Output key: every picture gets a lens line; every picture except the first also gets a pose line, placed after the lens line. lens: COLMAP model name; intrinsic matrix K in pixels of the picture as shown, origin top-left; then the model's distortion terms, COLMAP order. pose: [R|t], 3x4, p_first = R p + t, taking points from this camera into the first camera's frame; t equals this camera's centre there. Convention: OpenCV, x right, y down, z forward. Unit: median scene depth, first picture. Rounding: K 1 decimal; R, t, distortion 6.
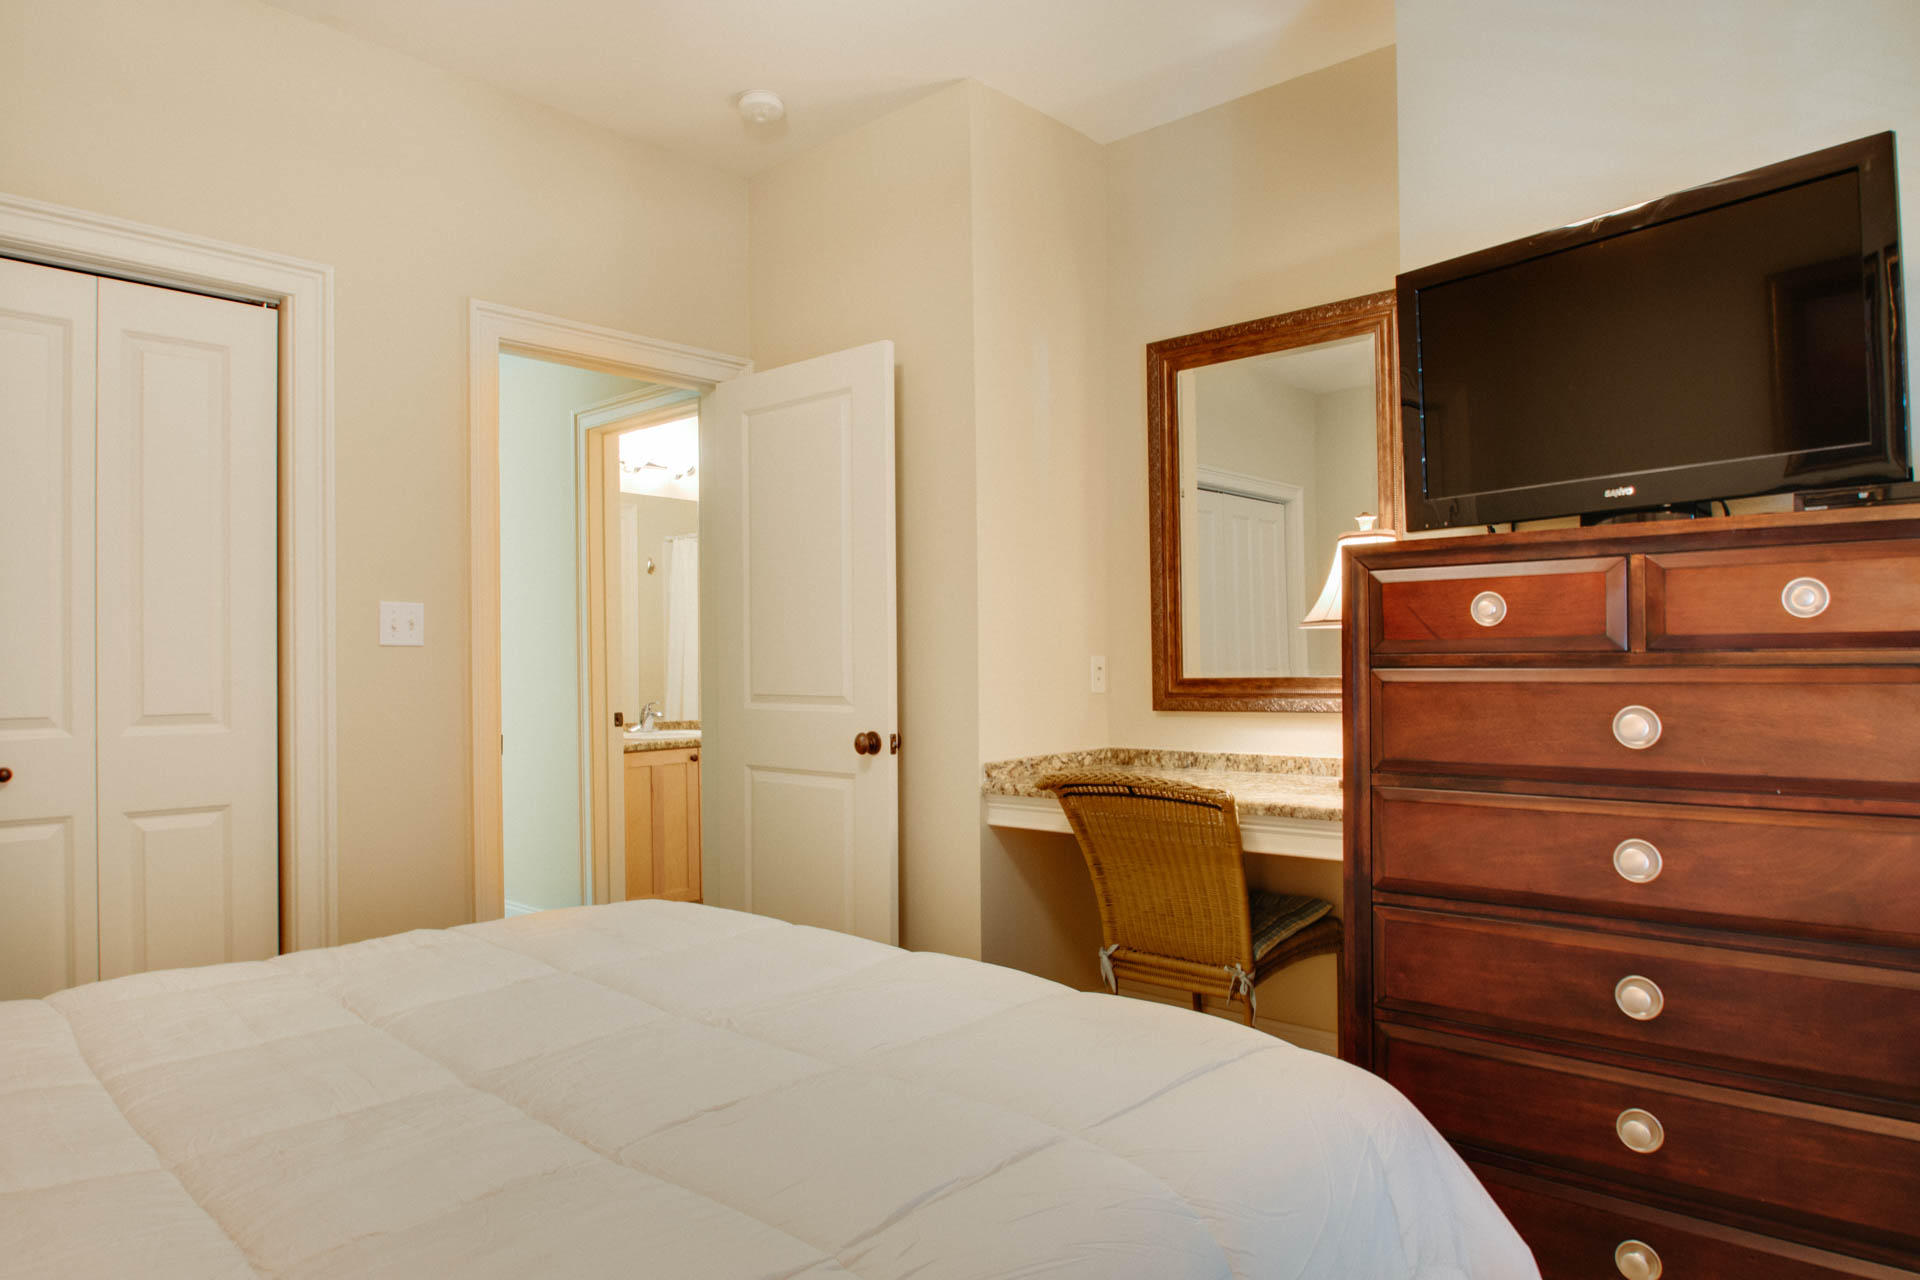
lens RADIAL K [[1202.1, 0, 958.4], [0, 1202.1, 661.8], [0, 0, 1]] dist [-0.009350, 0.000654]
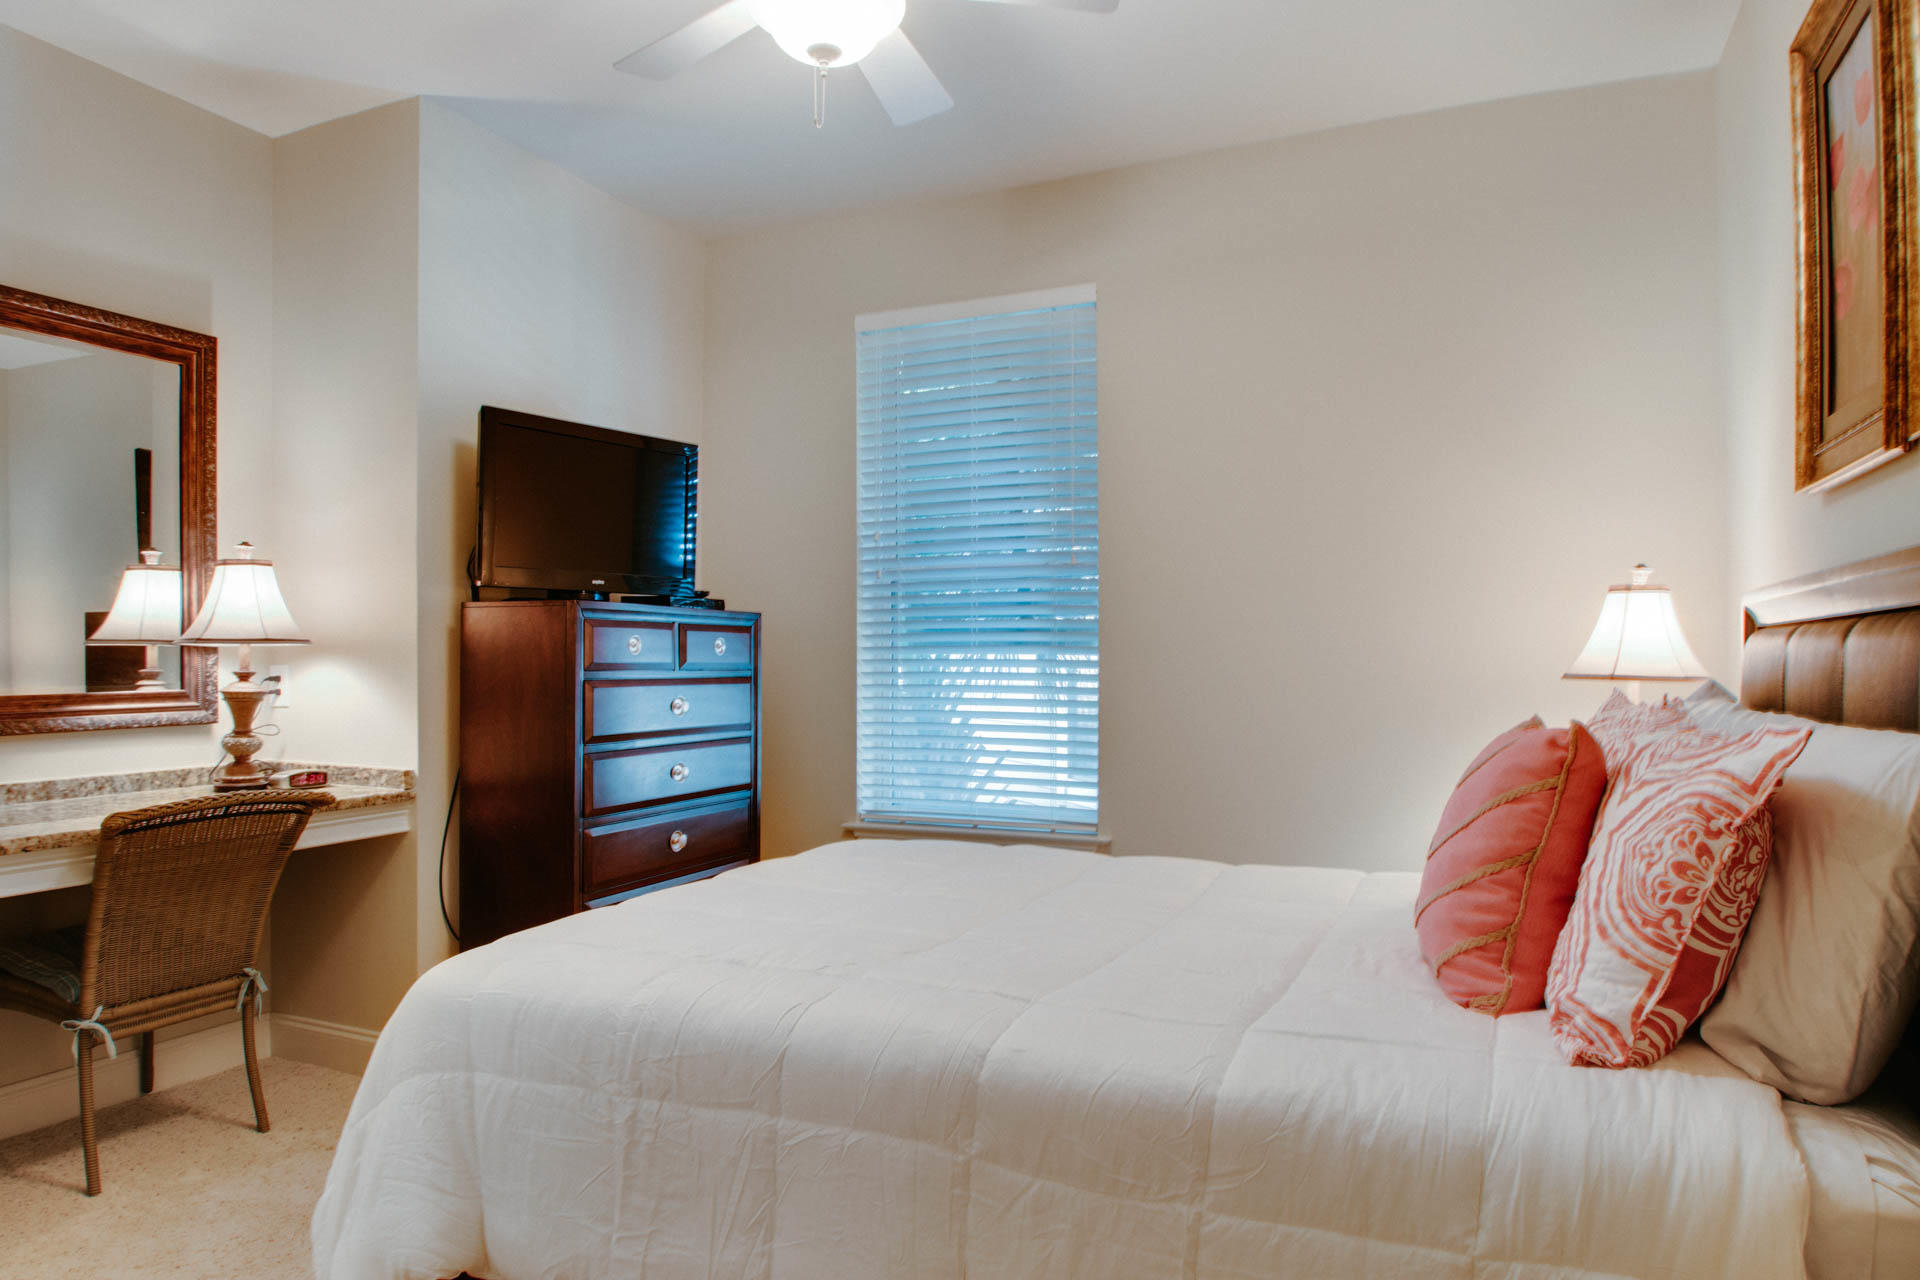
lens RADIAL K [[1202.1, 0, 958.4], [0, 1202.1, 661.8], [0, 0, 1]] dist [-0.009350, 0.000654]
pose [[-0.326377, 0.010576, 0.945181, -0.841140], [0.000119, 0.999938, -0.011148, -0.001276], [-0.945240, -0.003526, -0.326357, 0.669208]]
